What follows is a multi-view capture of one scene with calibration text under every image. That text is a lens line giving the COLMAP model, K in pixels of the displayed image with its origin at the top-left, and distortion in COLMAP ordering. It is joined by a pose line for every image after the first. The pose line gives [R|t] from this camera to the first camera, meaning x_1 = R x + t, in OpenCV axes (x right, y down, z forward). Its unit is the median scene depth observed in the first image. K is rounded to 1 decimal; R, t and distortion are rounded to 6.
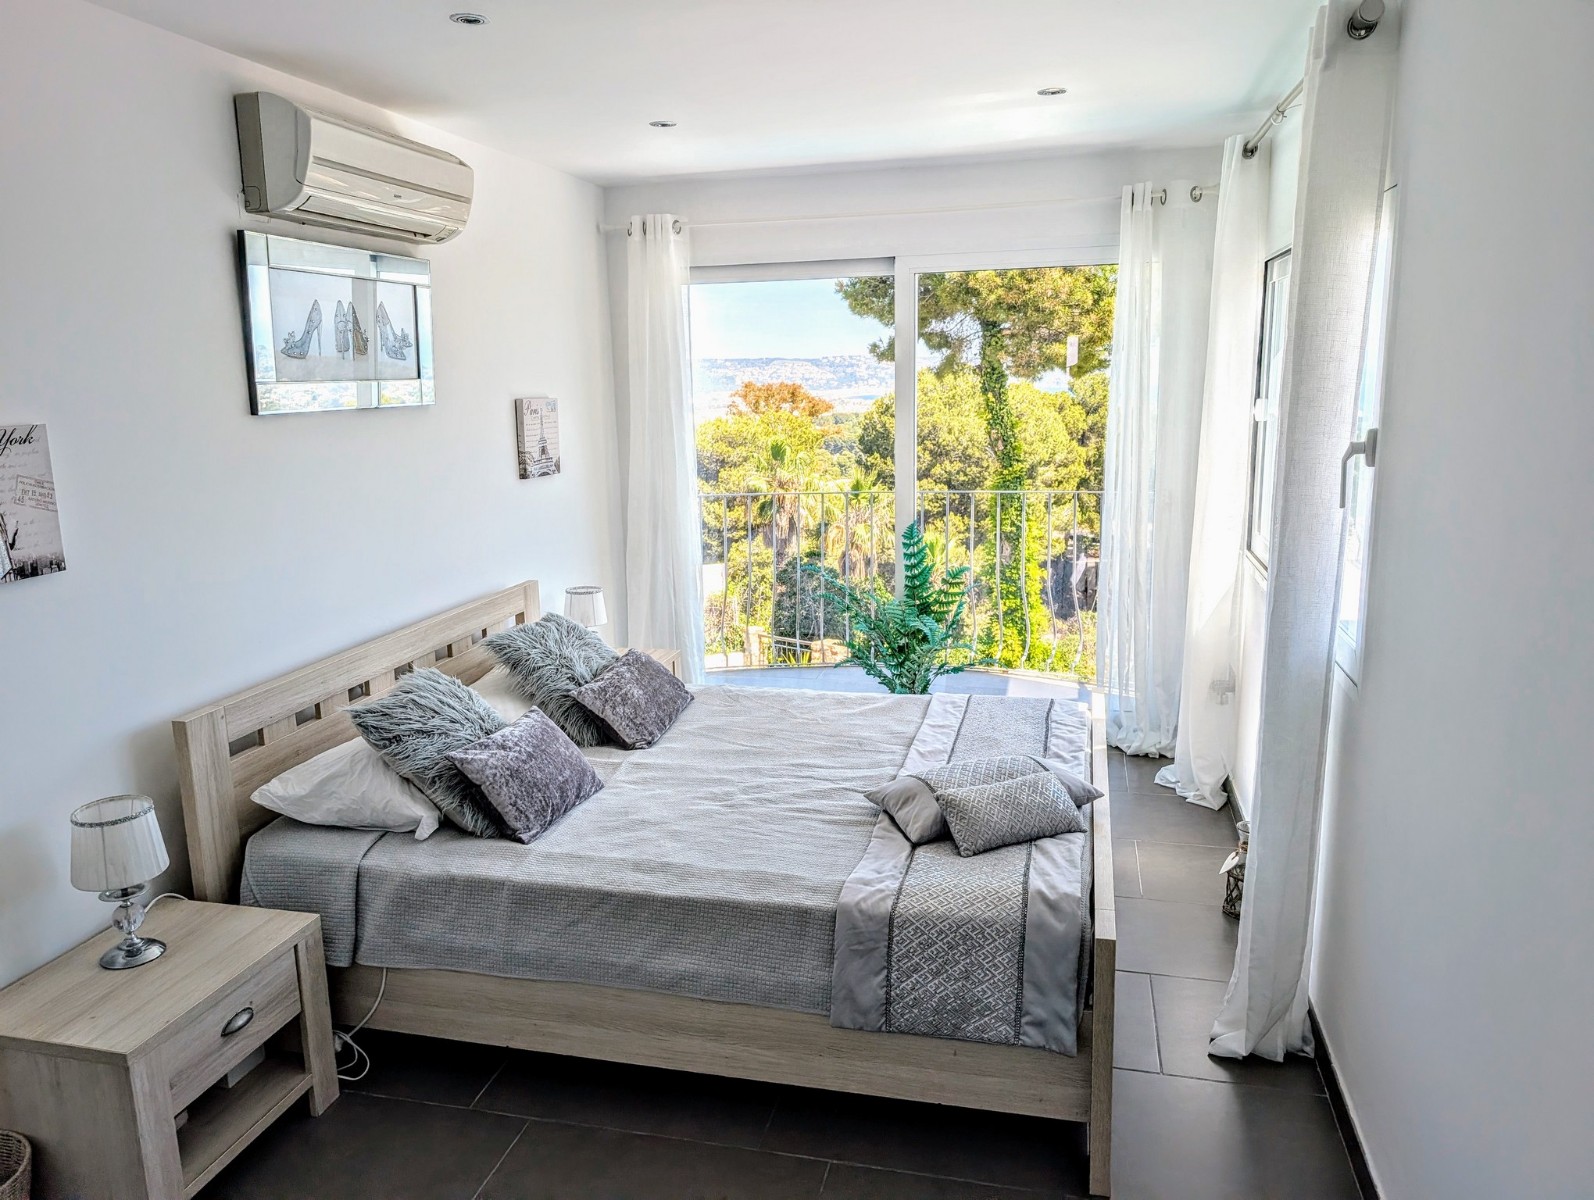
lens RADIAL K [[1147.9, 0, 776.4], [0, 1147.9, 618.4], [0, 0, 1]] dist [0.033056, -0.031504]
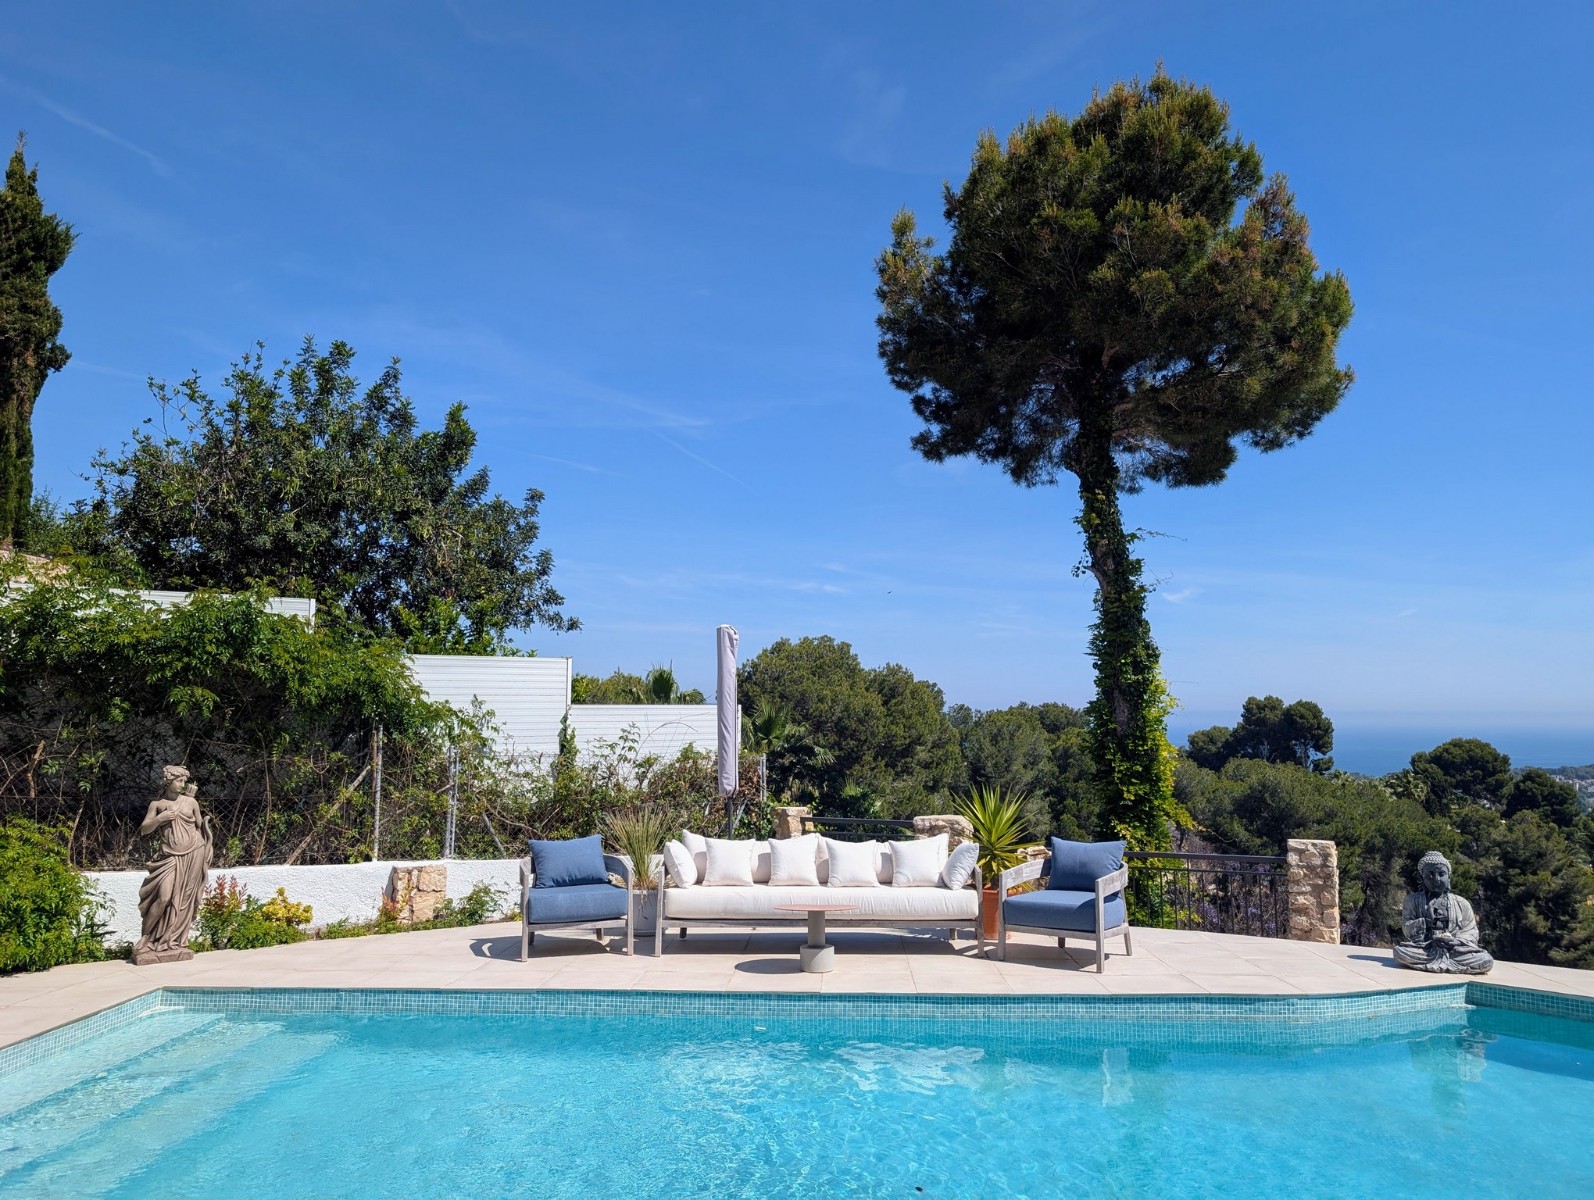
lens RADIAL K [[1147.9, 0, 795.8], [0, 1147.9, 593.4], [0, 0, 1]] dist [0.033056, -0.031504]
pose [[0.976505, 0.049692, 0.209686, -0.079540], [0.018796, 0.949699, -0.312599, 0.047912], [-0.214672, 0.309195, 0.926452, 0.208843]]
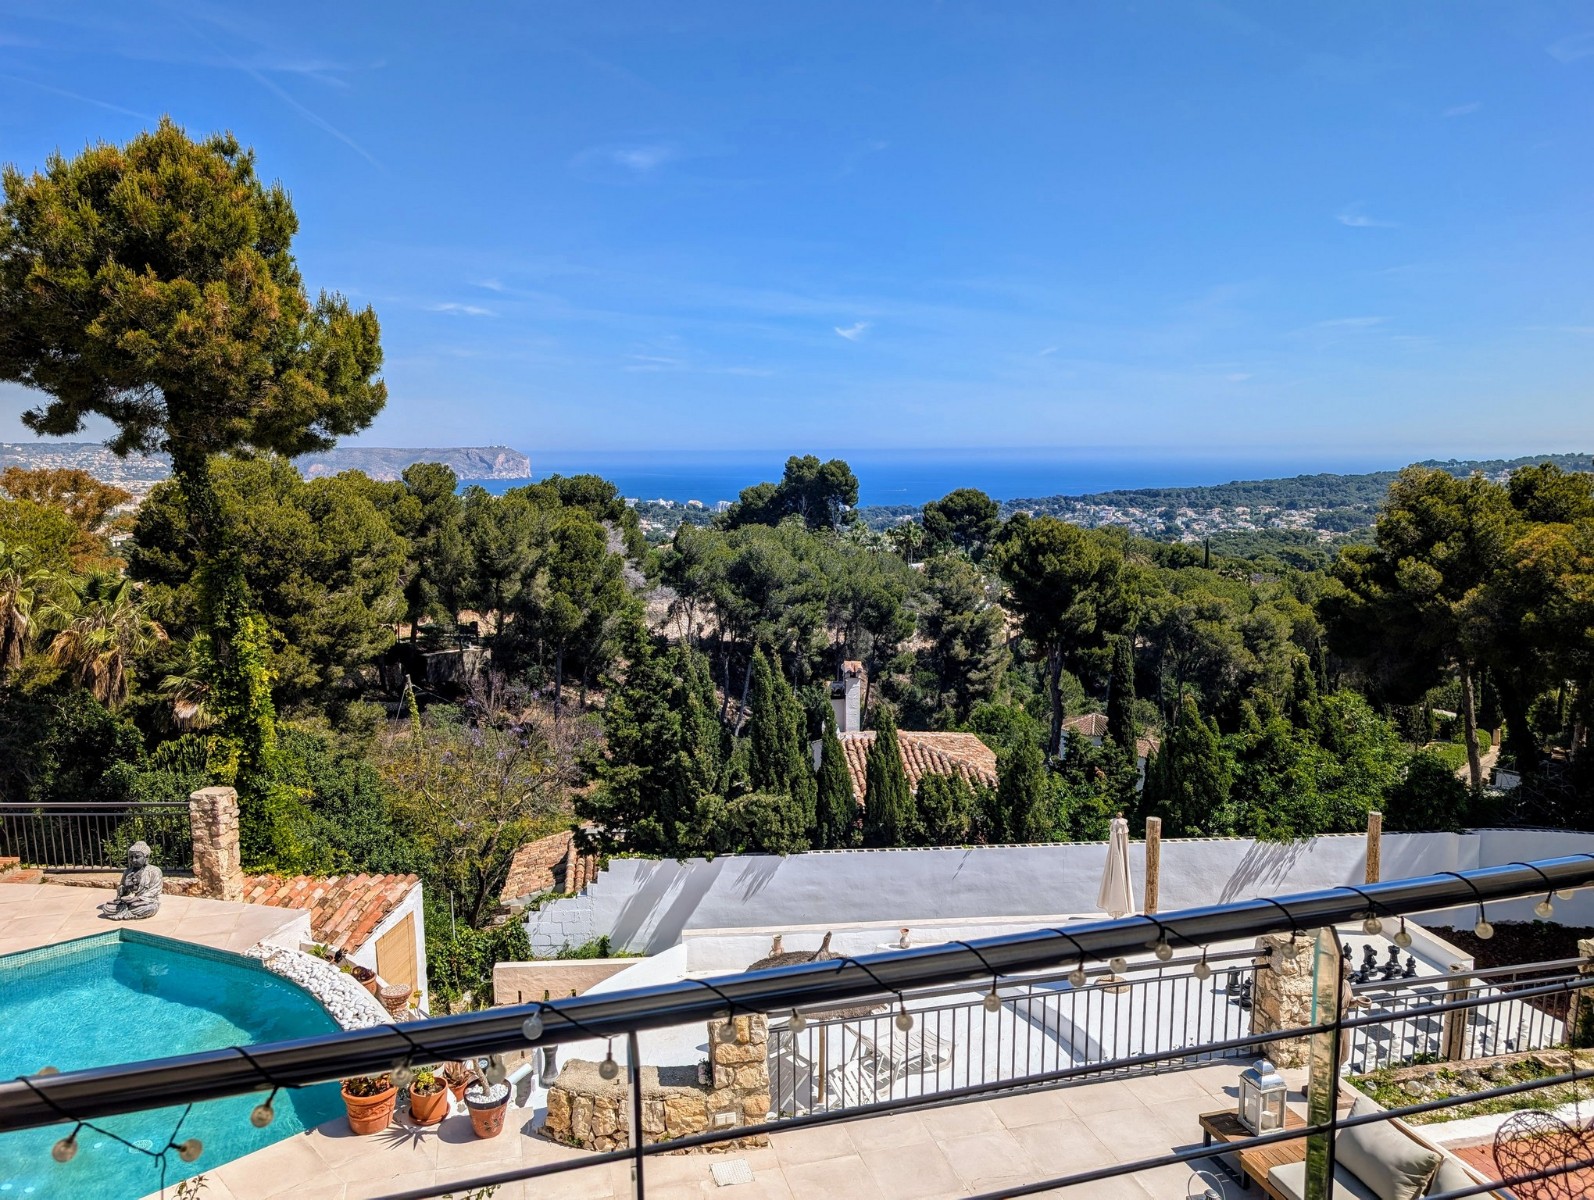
lens RADIAL K [[1147.9, 0, 795.5], [0, 1147.9, 602.9], [0, 0, 1]] dist [0.033056, -0.031504]
pose [[0.855687, -0.049859, 0.515085, 0.067992], [0.096791, 0.993203, -0.064654, 0.002365], [-0.508361, 0.105179, 0.854697, 0.013200]]
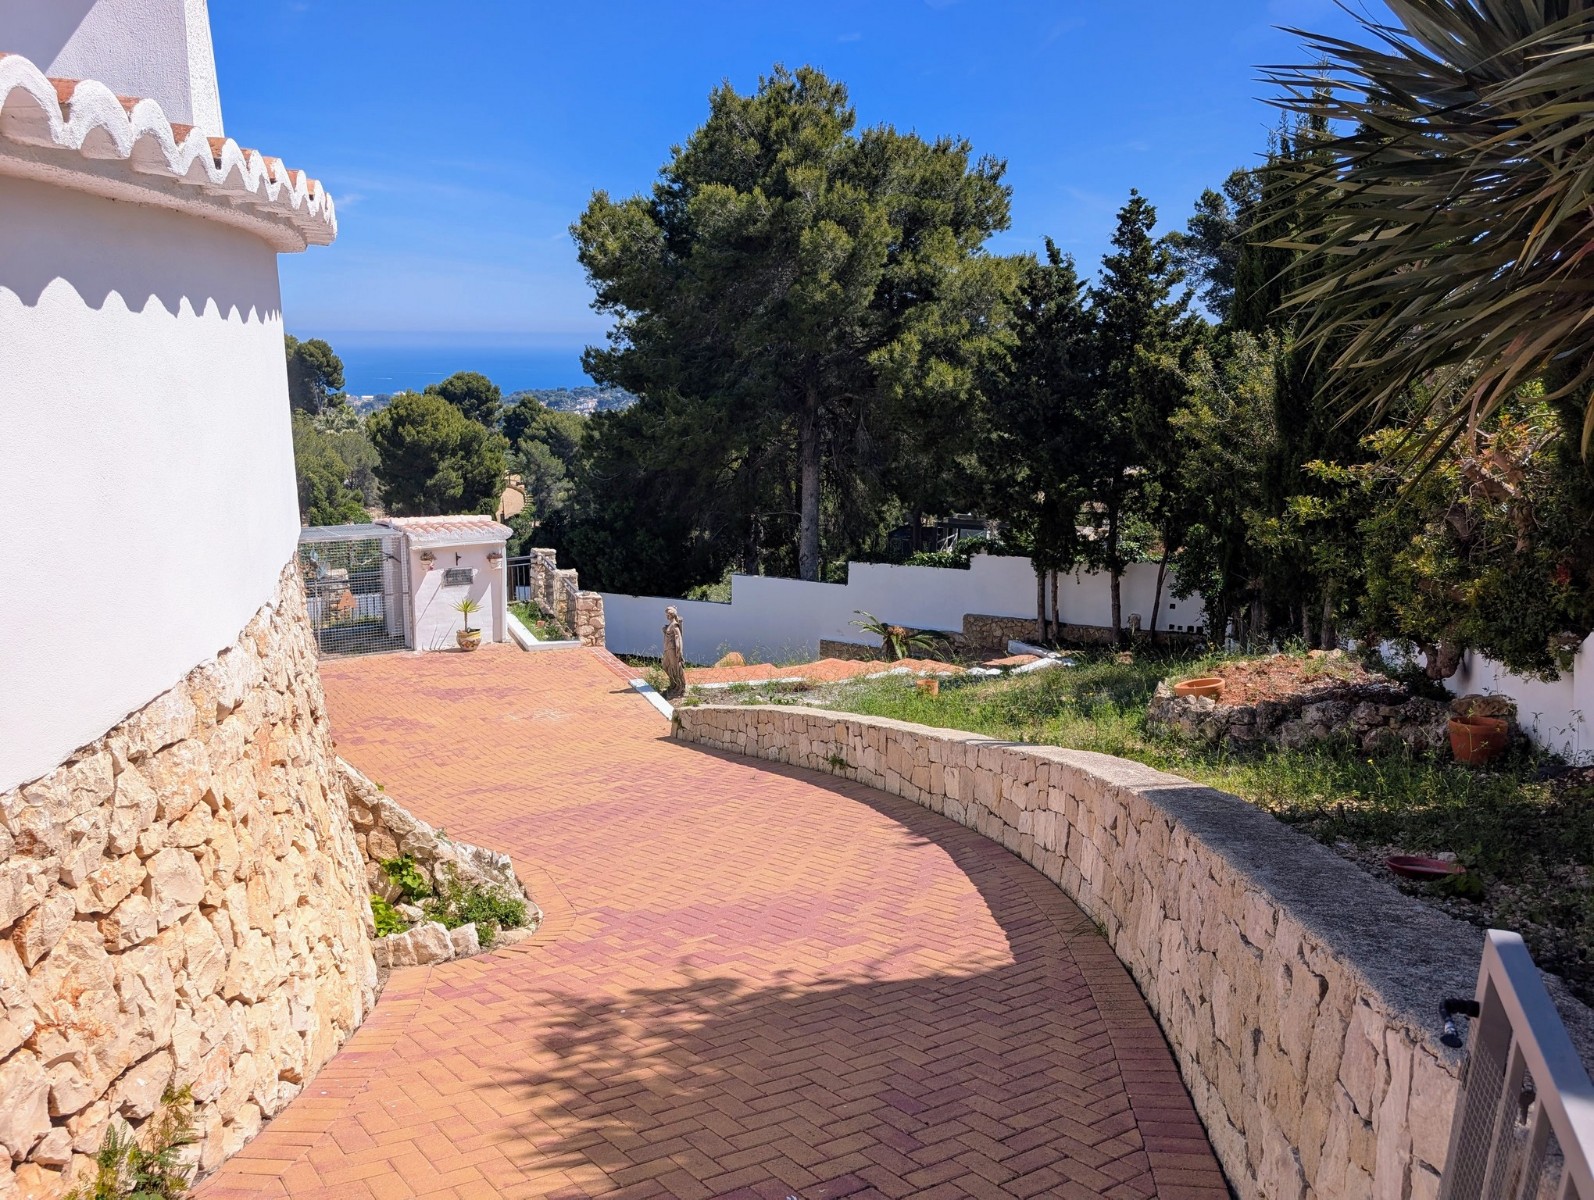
lens RADIAL K [[1147.9, 0, 798.0], [0, 1147.9, 596.1], [0, 0, 1]] dist [0.033056, -0.031504]
pose [[0.616834, -0.143383, 0.773923, 0.169841], [0.144698, 0.987166, 0.067562, 0.088845], [-0.773678, 0.070311, 0.629665, -0.349884]]
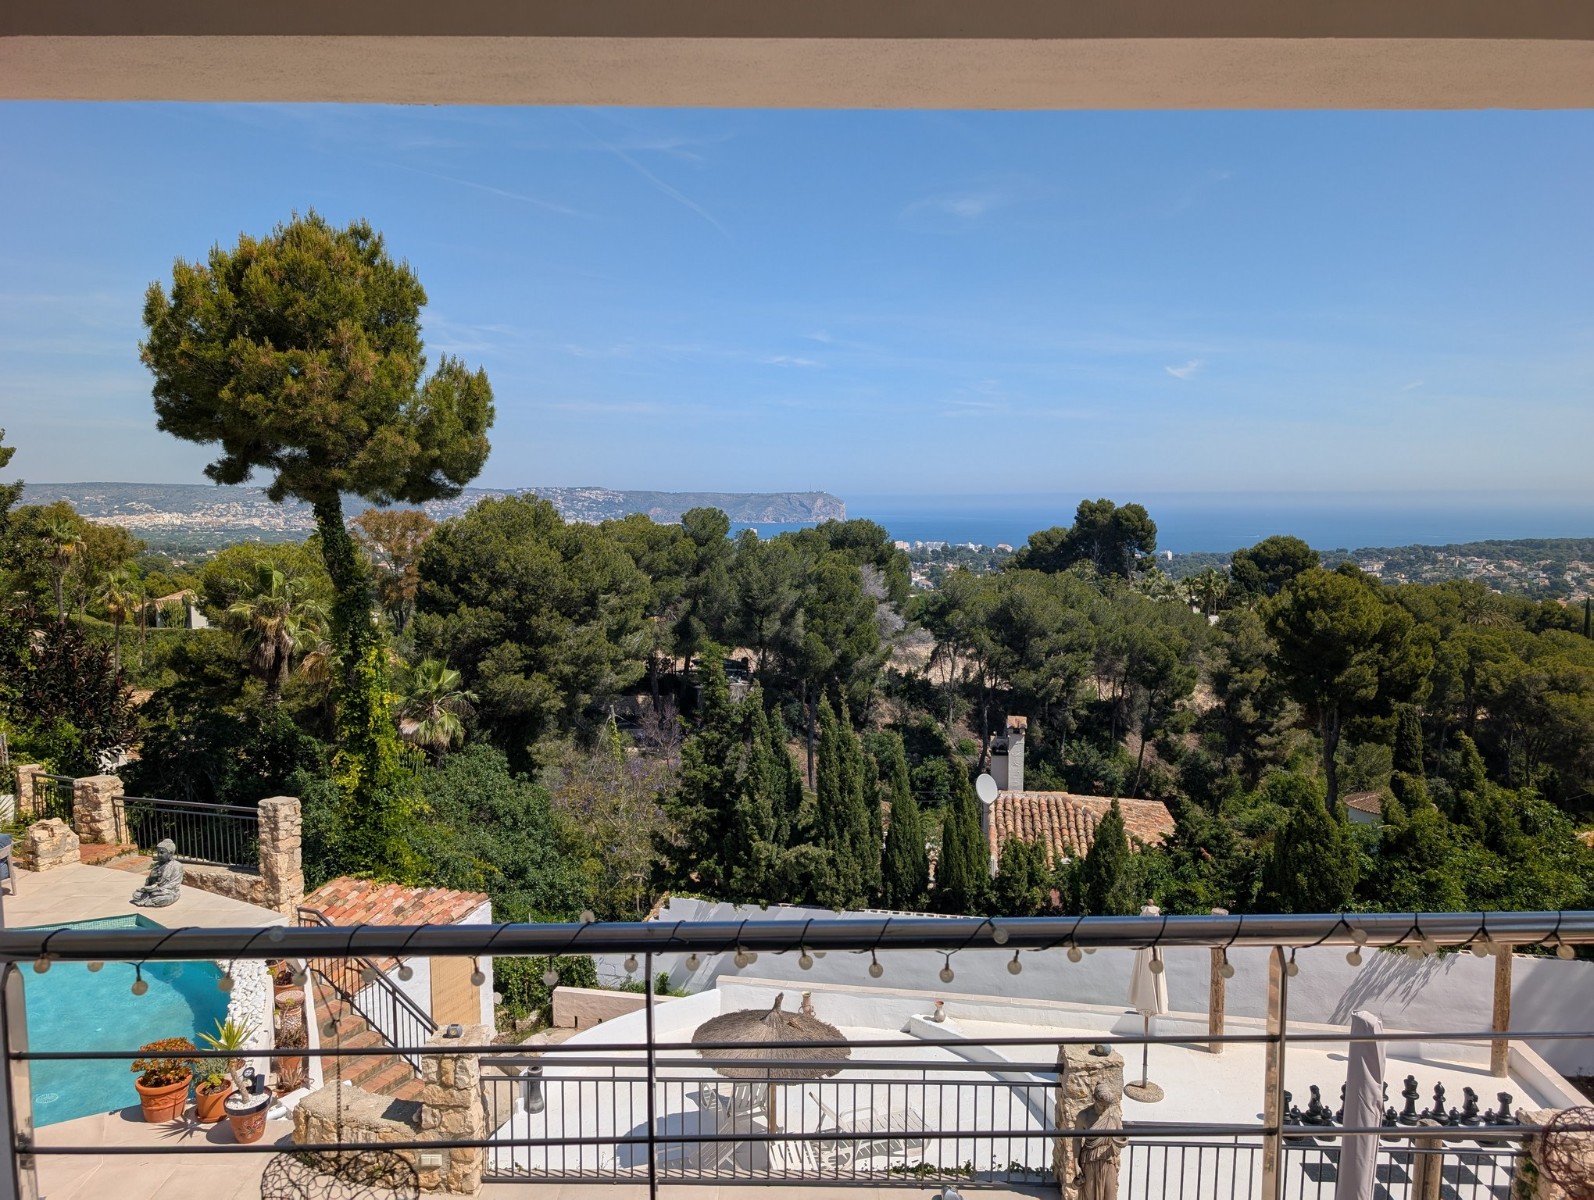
lens RADIAL K [[1147.9, 0, 789.5], [0, 1147.9, 599.5], [0, 0, 1]] dist [0.033056, -0.031504]
pose [[0.964331, -0.003494, 0.264676, 0.167410], [0.037486, 0.991638, -0.123489, 0.007002], [-0.262032, 0.129006, 0.956398, -0.025505]]
